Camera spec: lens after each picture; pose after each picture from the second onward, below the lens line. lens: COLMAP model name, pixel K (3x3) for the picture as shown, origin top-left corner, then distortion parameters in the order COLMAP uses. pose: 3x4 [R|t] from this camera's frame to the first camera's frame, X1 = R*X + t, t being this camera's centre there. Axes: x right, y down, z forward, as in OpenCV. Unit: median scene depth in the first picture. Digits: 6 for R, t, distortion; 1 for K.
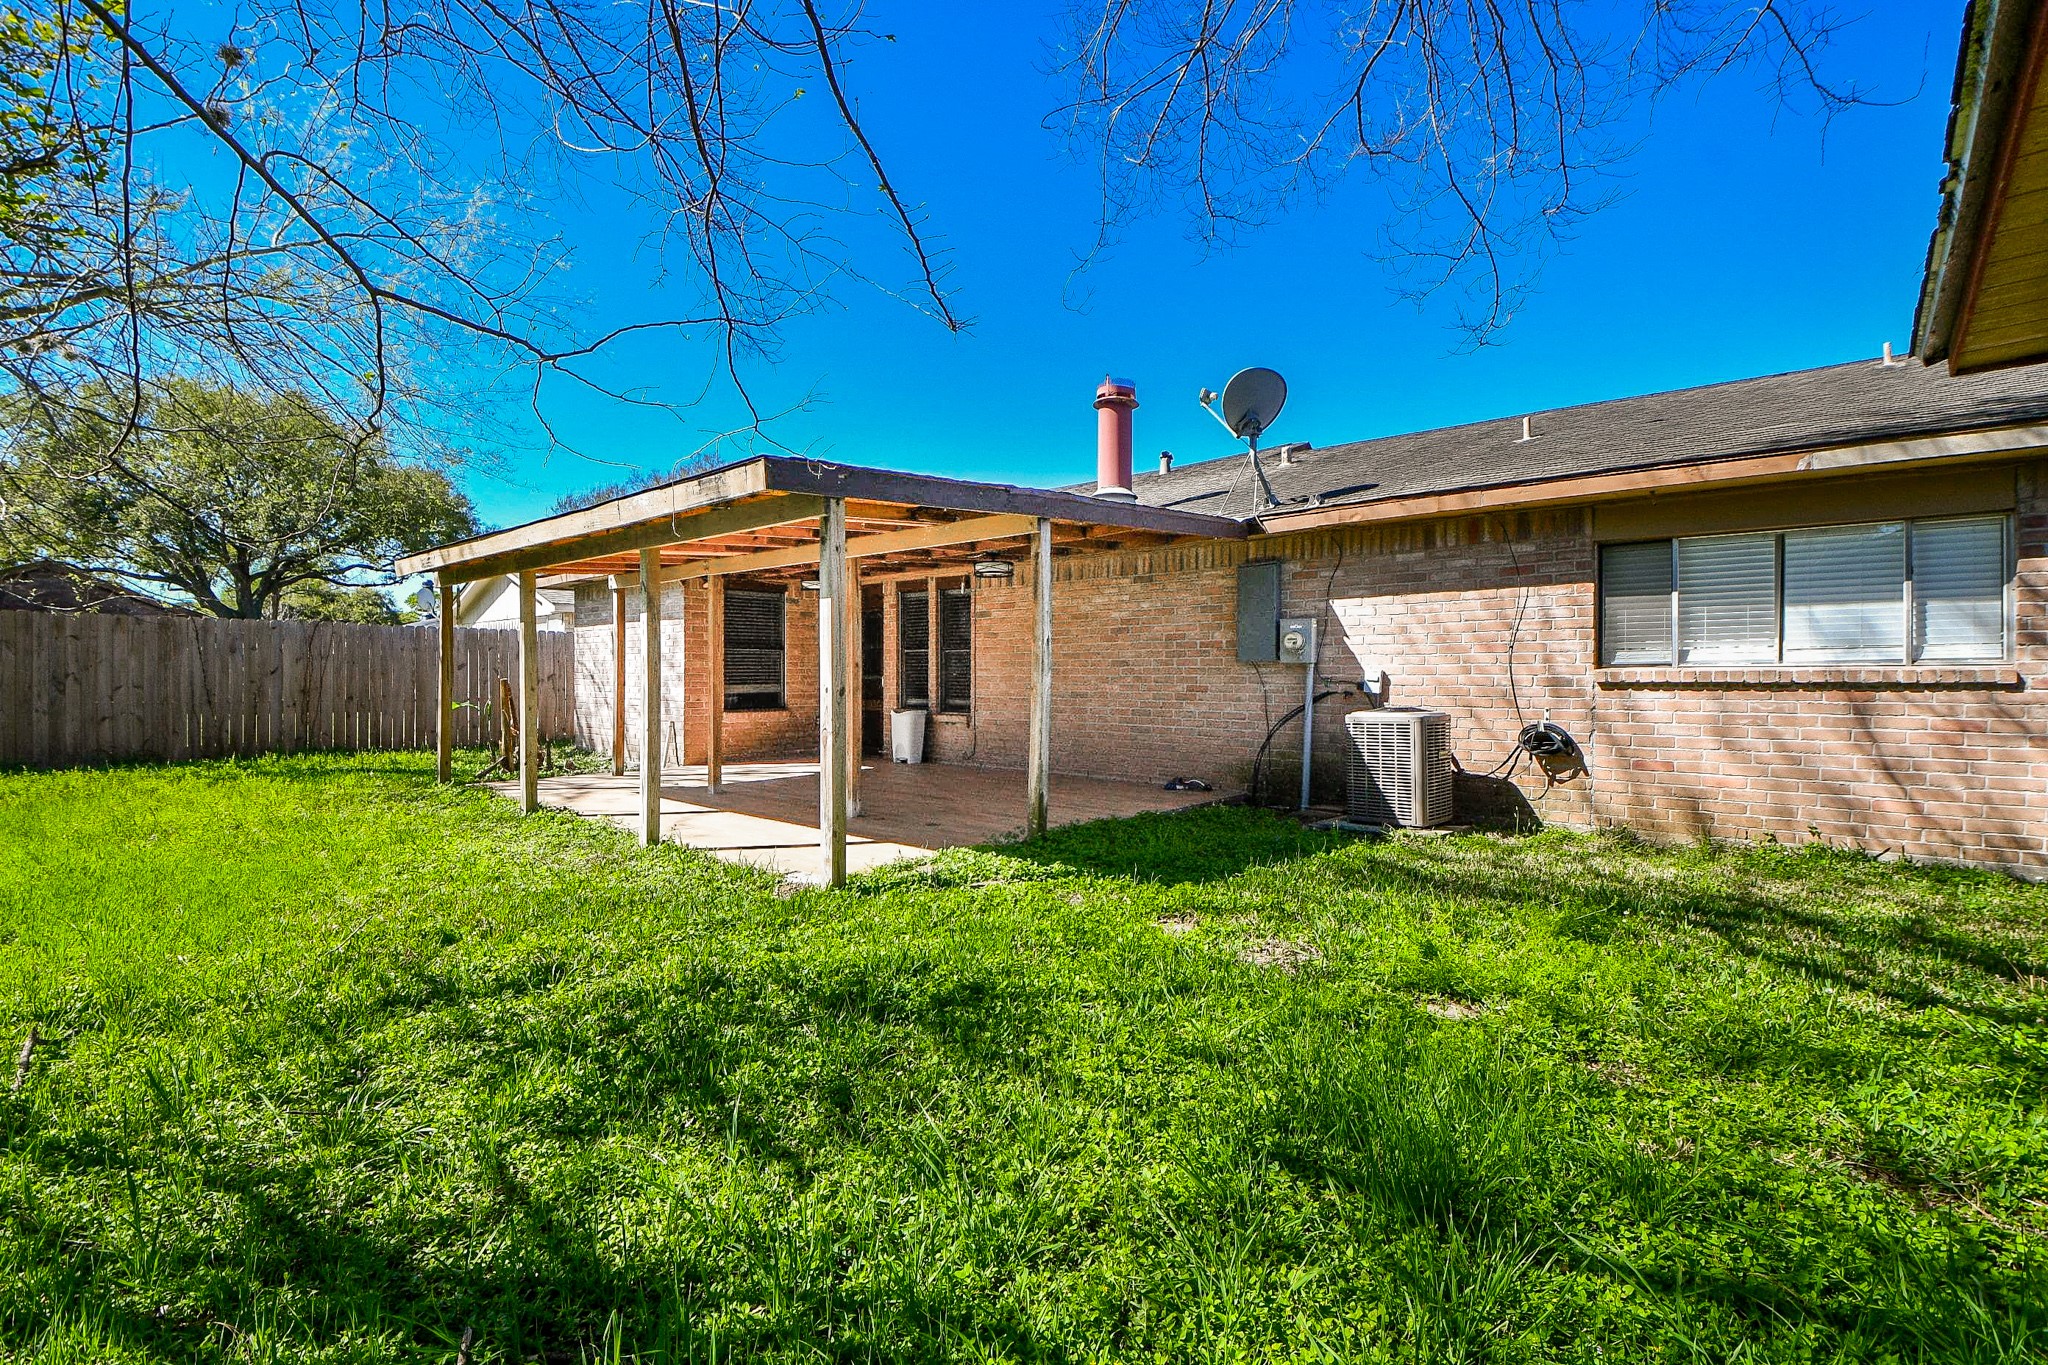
lens RADIAL K [[912.2, 0, 1024.0], [0, 912.2, 682.5], [0, 0, 1]] dist [-0.000008, -0.015128]
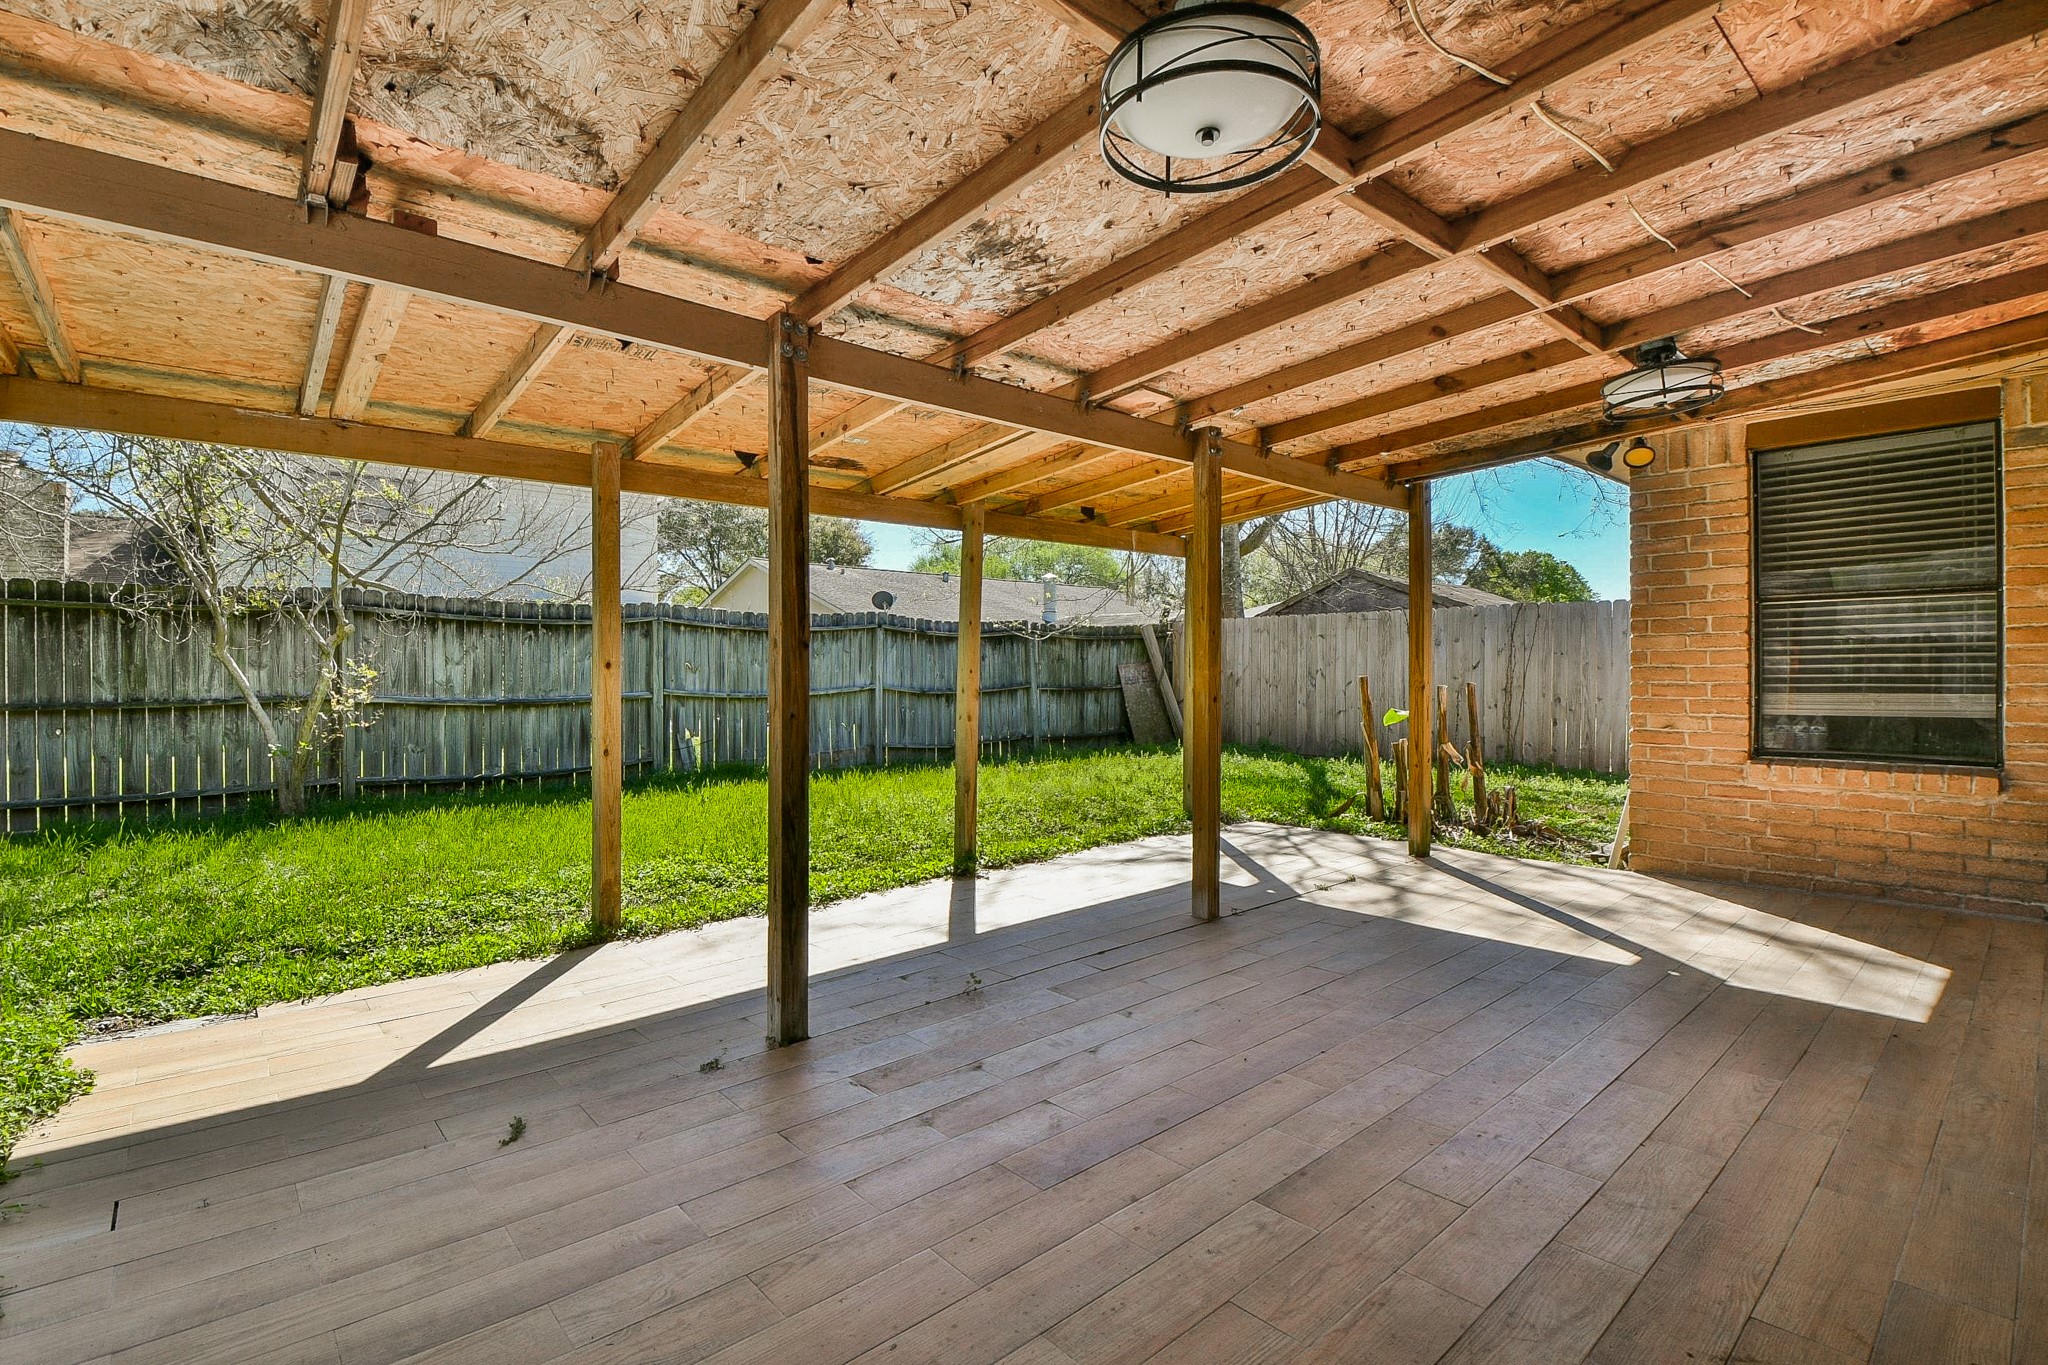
lens RADIAL K [[912.2, 0, 1024.0], [0, 912.2, 682.5], [0, 0, 1]] dist [-0.000008, -0.015128]
pose [[-0.131869, 0.009707, -0.991220, 0.085477], [-0.003659, 0.999940, 0.010279, -0.004083], [0.991260, 0.004982, -0.131826, 0.721305]]
